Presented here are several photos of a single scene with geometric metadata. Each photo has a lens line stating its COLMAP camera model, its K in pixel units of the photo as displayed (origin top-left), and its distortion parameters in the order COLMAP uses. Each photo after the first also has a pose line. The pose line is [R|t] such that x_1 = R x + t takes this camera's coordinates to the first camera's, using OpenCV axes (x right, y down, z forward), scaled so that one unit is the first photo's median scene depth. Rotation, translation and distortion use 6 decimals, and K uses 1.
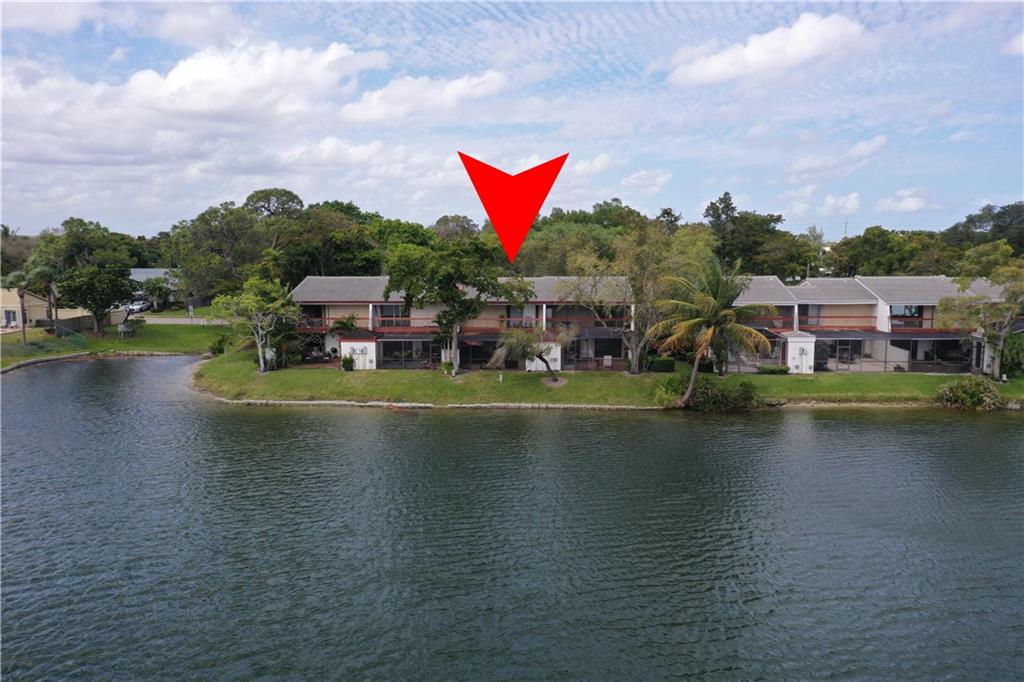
lens RADIAL K [[807.6, 0, 512.0], [0, 807.6, 341.0], [0, 0, 1]] dist [-0.004159, -0.001634]
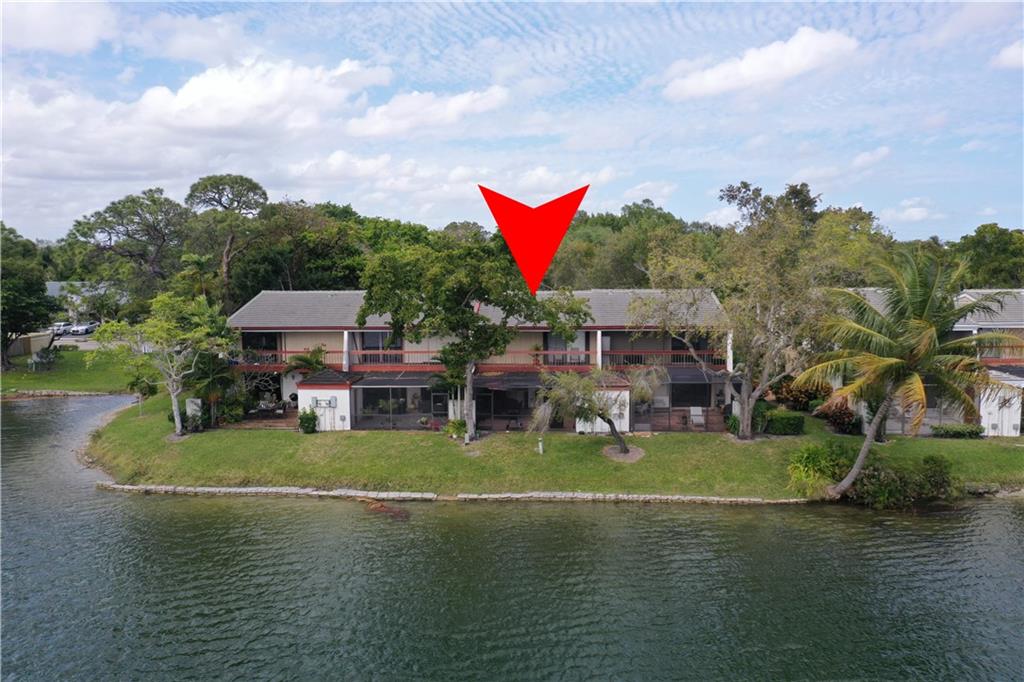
lens RADIAL K [[807.6, 0, 512.0], [0, 807.6, 341.0], [0, 0, 1]] dist [-0.004159, -0.001634]
pose [[0.999929, -0.004613, -0.010971, -0.027595], [0.004456, 0.999888, -0.014286, -0.028565], [0.011036, 0.014236, 0.999838, 0.335666]]
